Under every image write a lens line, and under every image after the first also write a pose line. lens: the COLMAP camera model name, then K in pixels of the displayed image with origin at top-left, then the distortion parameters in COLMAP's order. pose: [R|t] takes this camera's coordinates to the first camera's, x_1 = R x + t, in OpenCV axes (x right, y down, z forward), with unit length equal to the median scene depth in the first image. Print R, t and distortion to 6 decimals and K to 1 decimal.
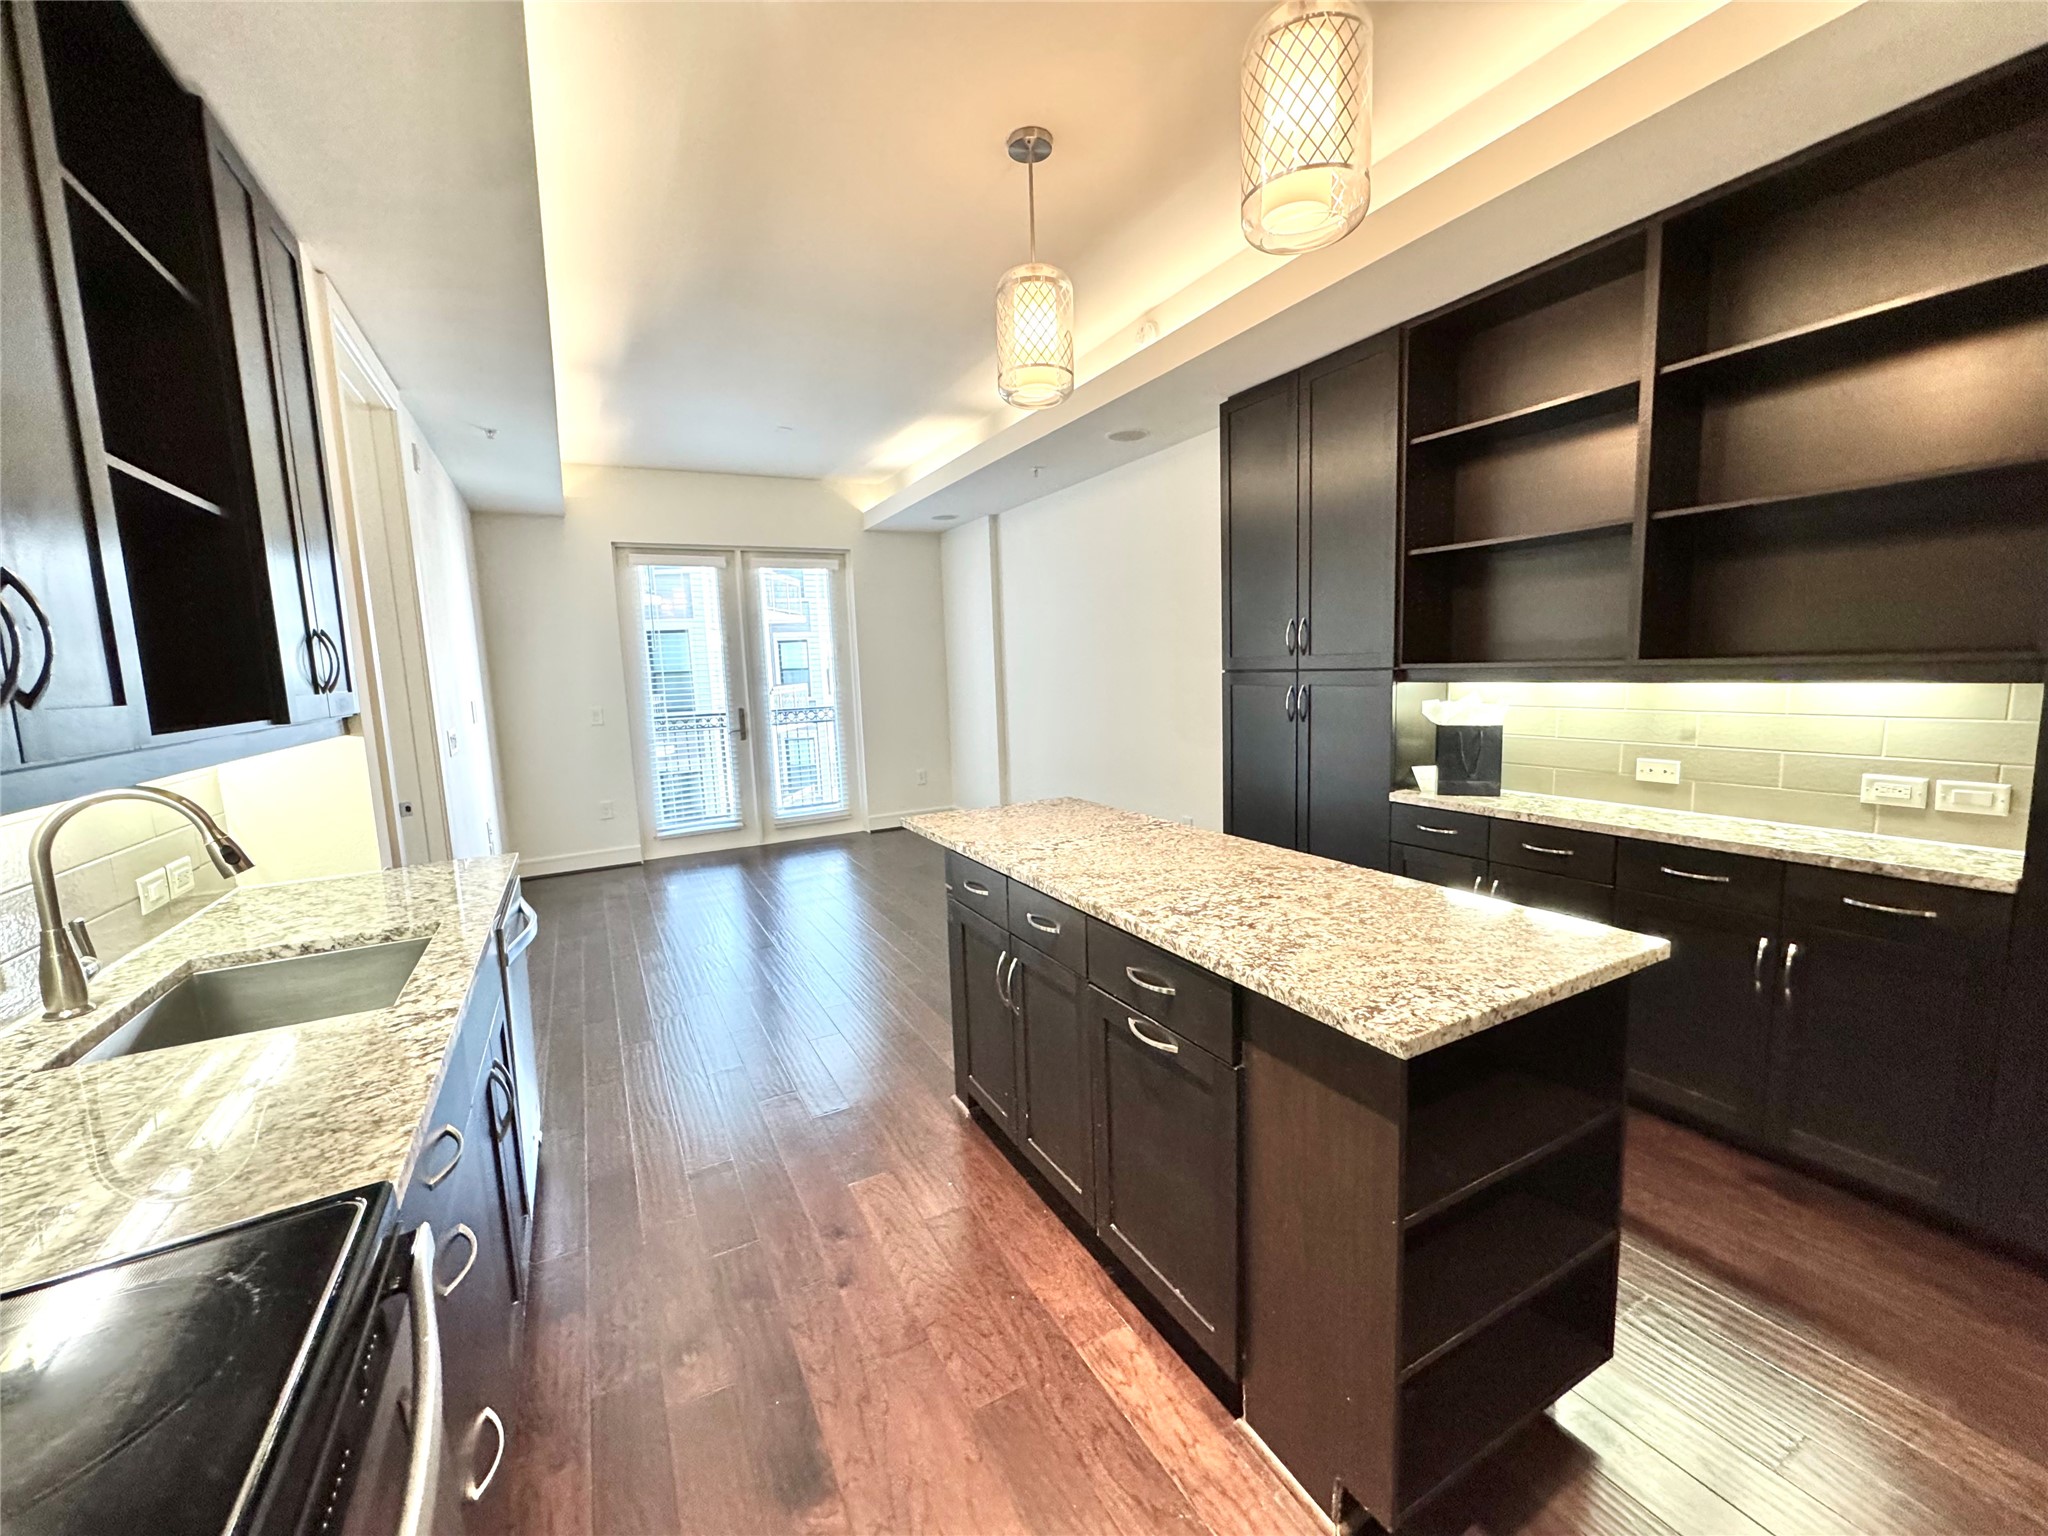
lens RADIAL K [[814.3, 0, 1027.4], [0, 814.3, 765.8], [0, 0, 1]] dist [0.016756, 0.000141]
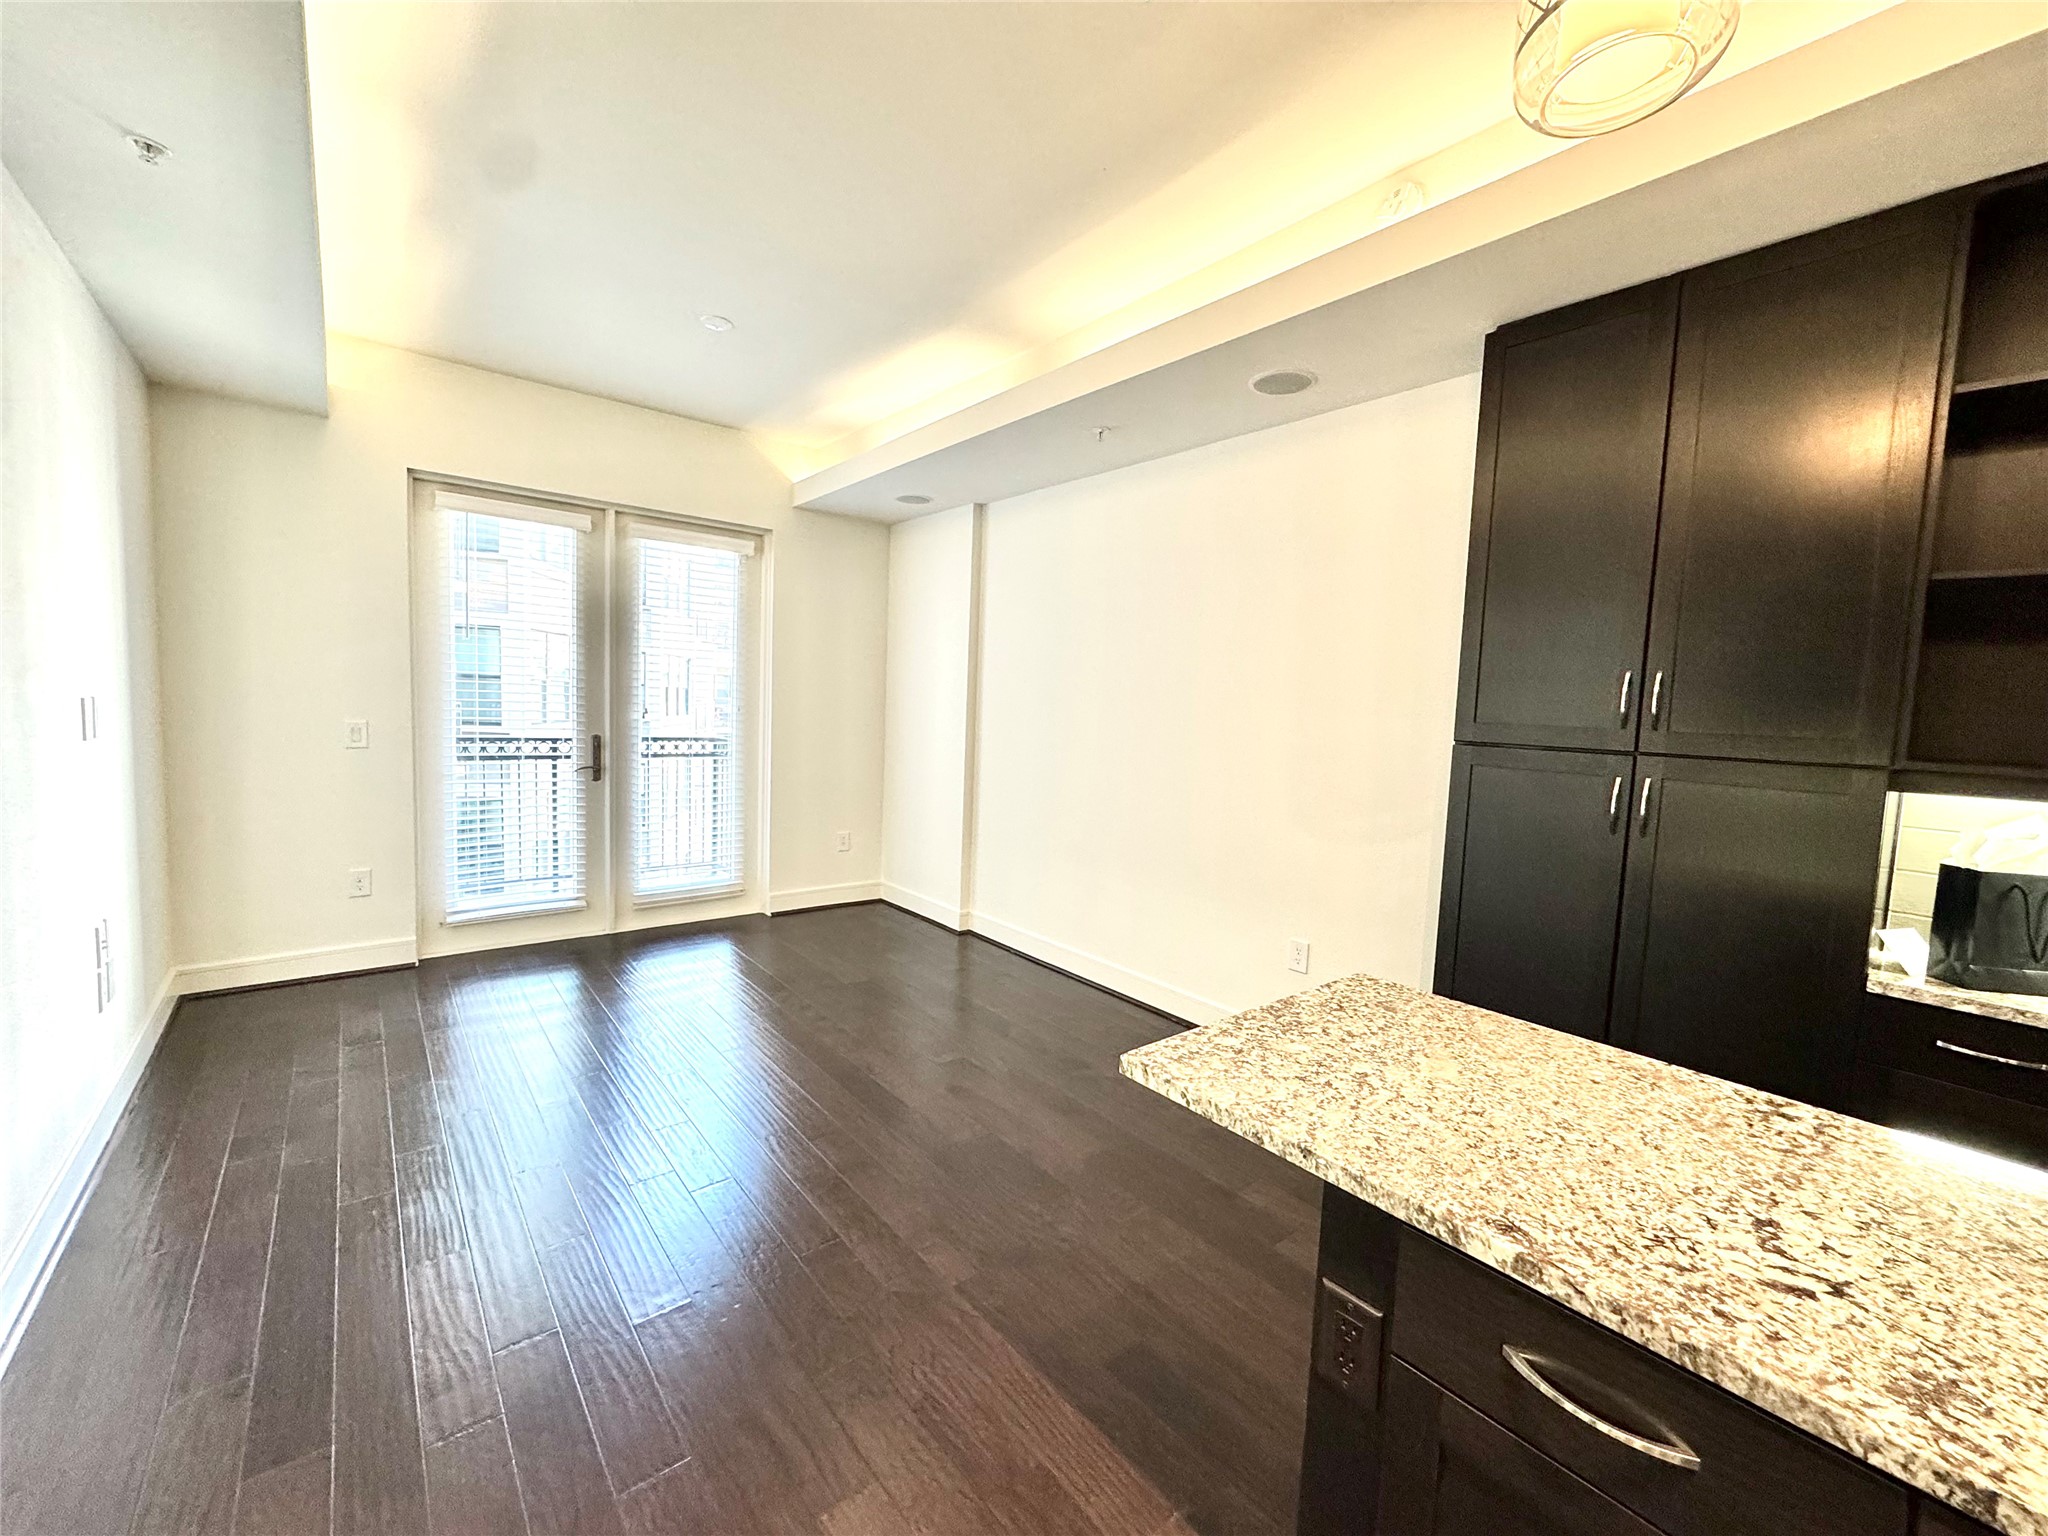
lens RADIAL K [[814.3, 0, 1017.4], [0, 814.3, 763.4], [0, 0, 1]] dist [0.016756, 0.000141]
pose [[0.980565, 0.059244, 0.187037, -0.134865], [-0.050148, 0.997334, -0.053002, -0.029216], [-0.189678, 0.042593, 0.980922, 0.263336]]
